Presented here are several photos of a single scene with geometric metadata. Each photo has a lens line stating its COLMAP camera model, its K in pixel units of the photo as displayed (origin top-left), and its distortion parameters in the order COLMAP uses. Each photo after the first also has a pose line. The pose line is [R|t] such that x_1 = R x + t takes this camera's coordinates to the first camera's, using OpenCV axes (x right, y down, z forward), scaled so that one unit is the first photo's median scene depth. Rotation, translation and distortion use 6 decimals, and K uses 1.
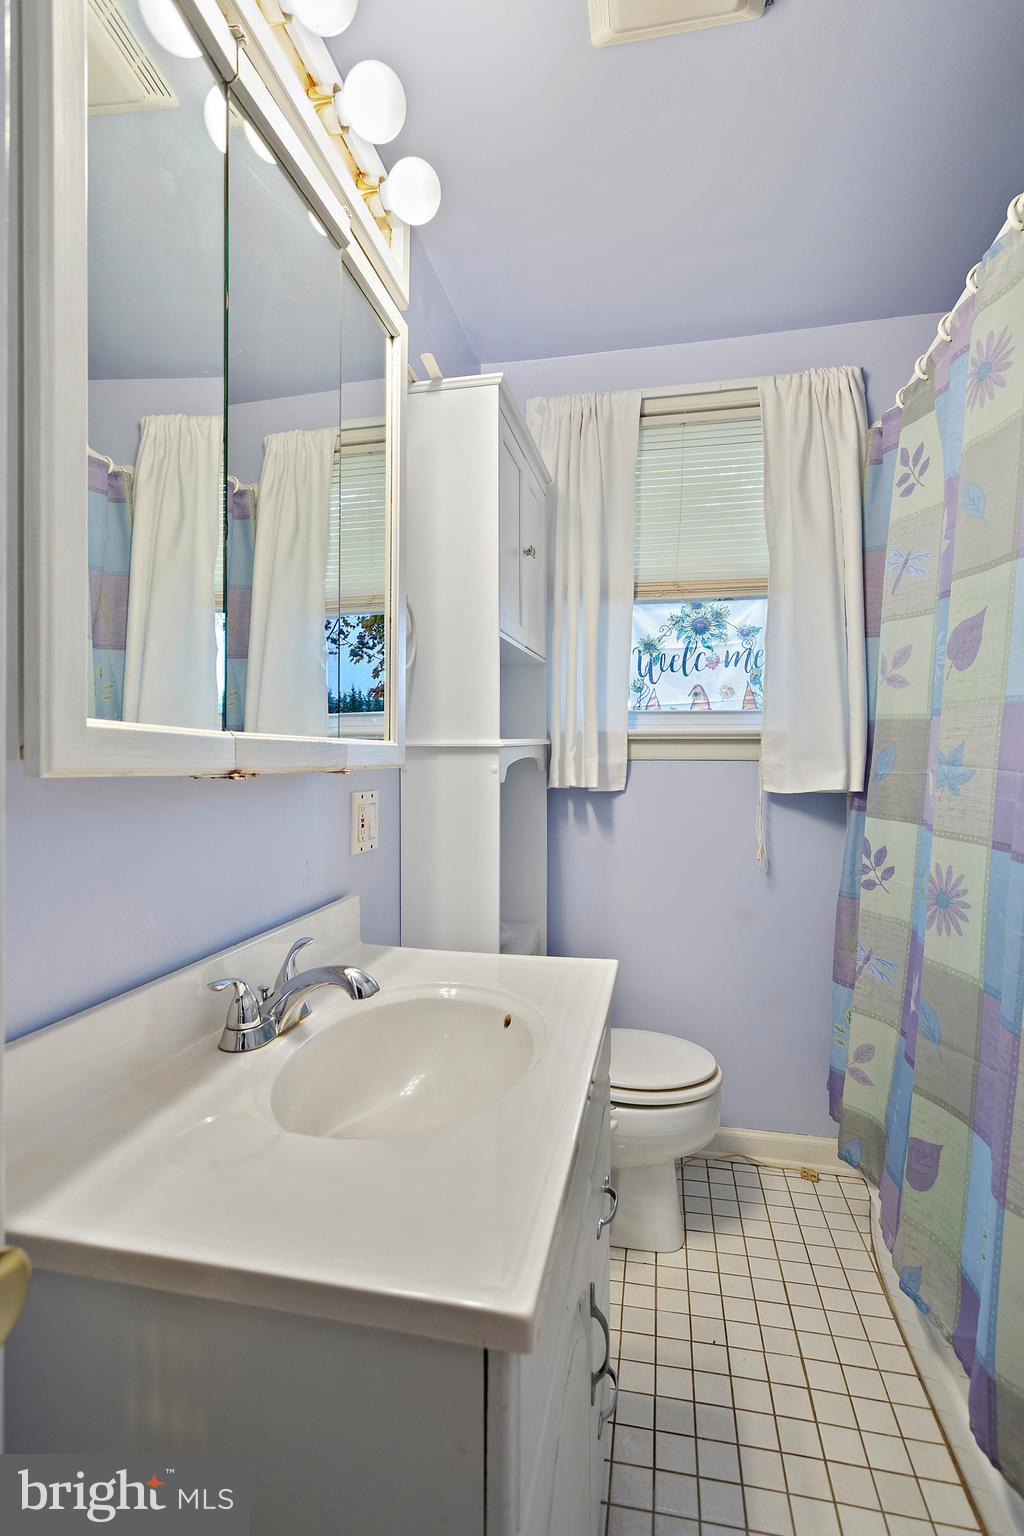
lens RADIAL K [[742.6, 0, 514.7], [0, 742.6, 767.7], [0, 0, 1]] dist [0.005583, -0.004873]
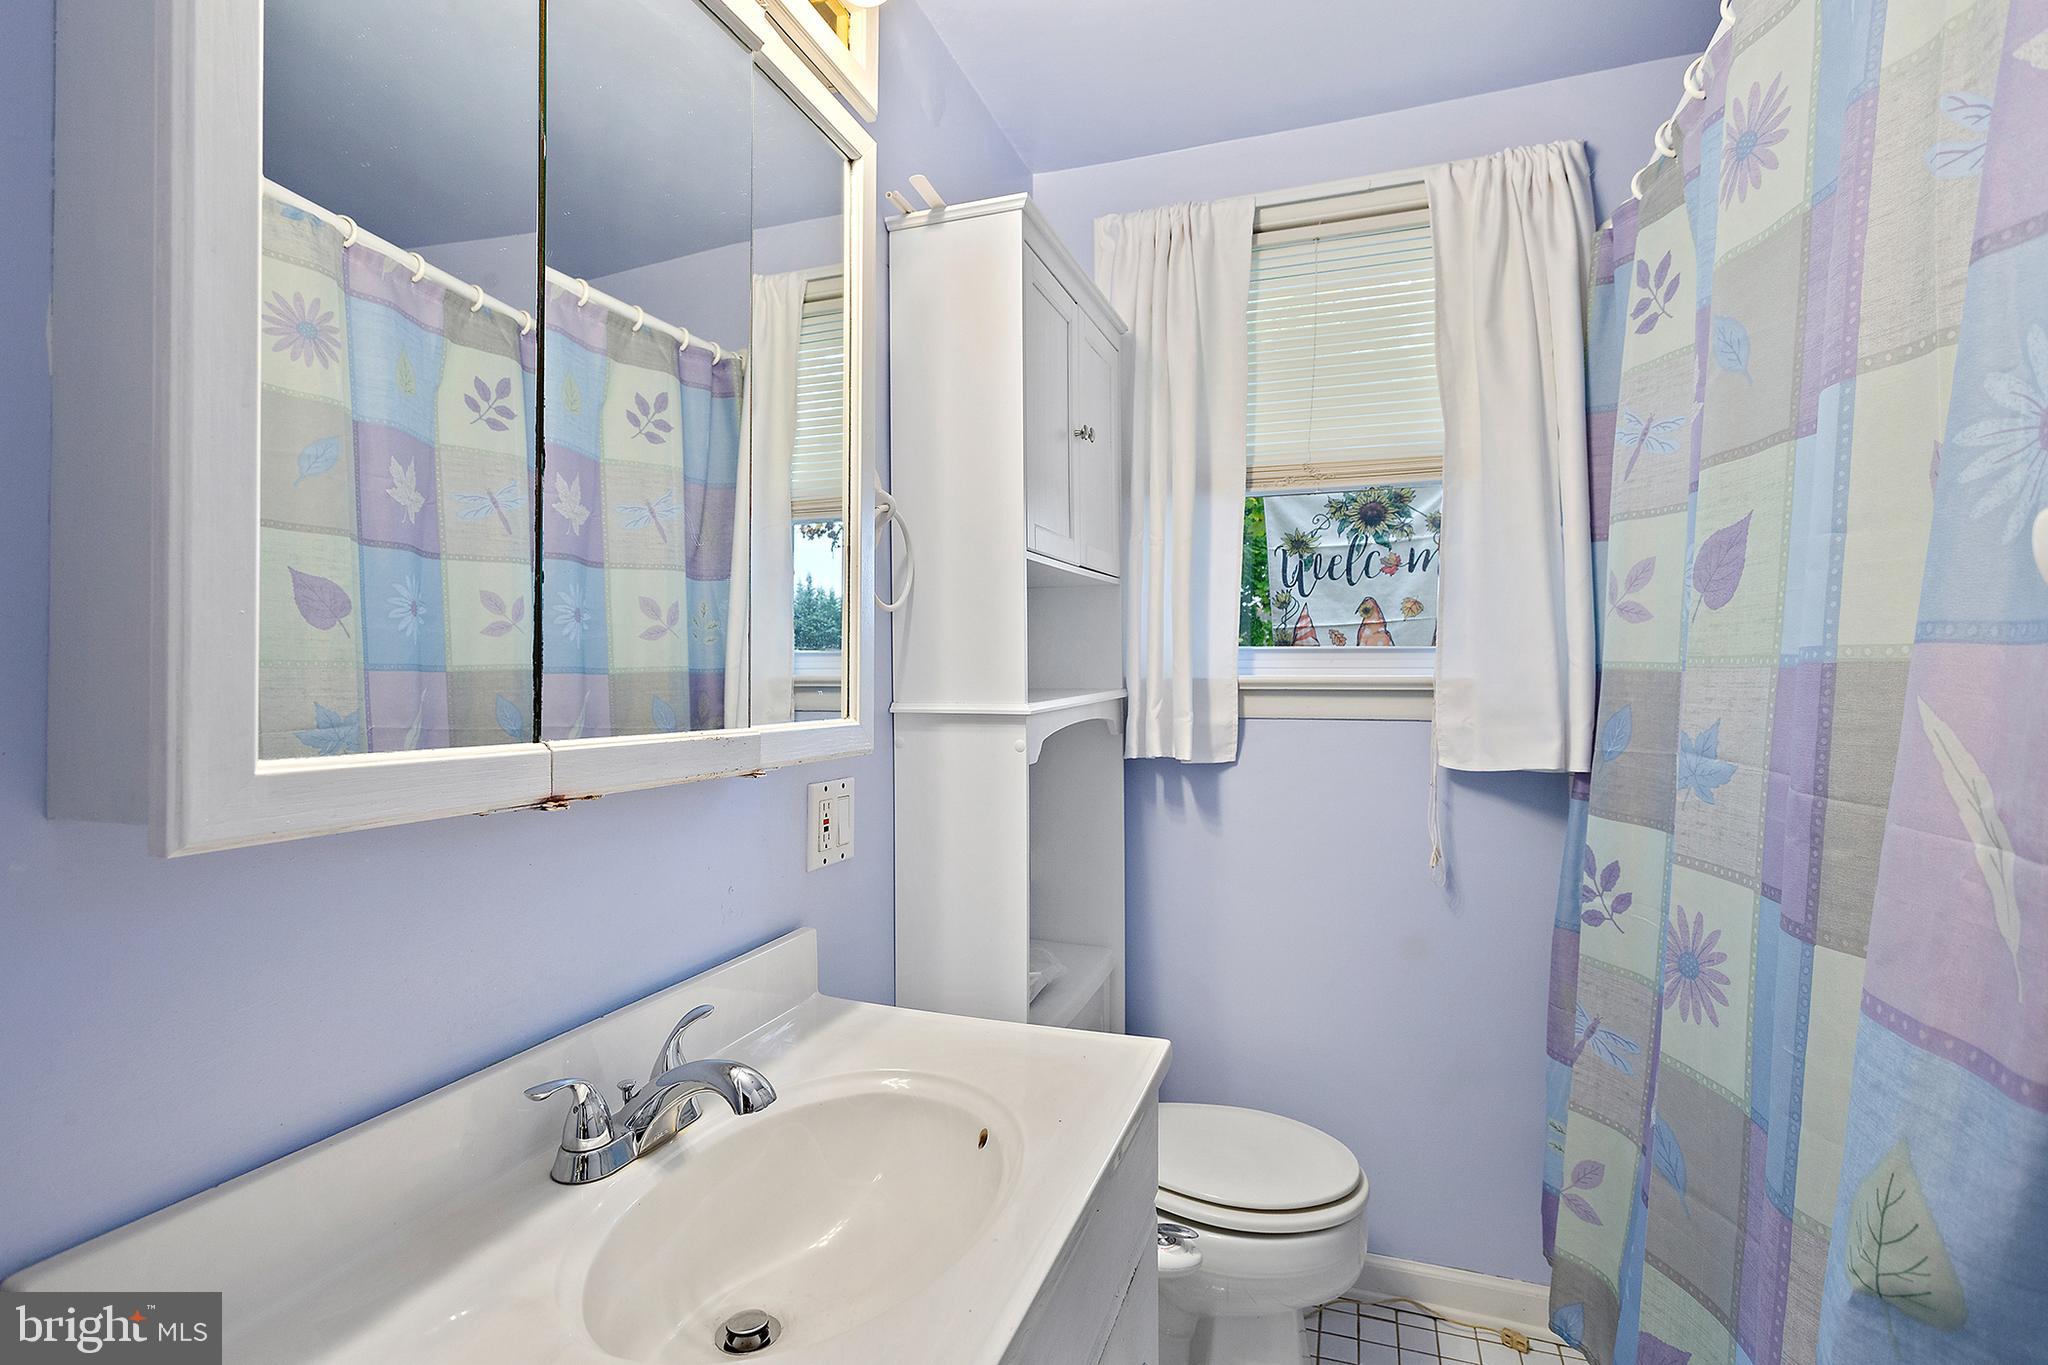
lens RADIAL K [[990.1, 0, 1024.1], [0, 990.1, 674.7], [0, 0, 1]] dist [0.005583, -0.004873]
pose [[0.991057, -0.002800, -0.133406, 0.095643], [0.000661, 0.999871, -0.016077, -0.046966], [0.133434, 0.015845, 0.990931, 0.055626]]
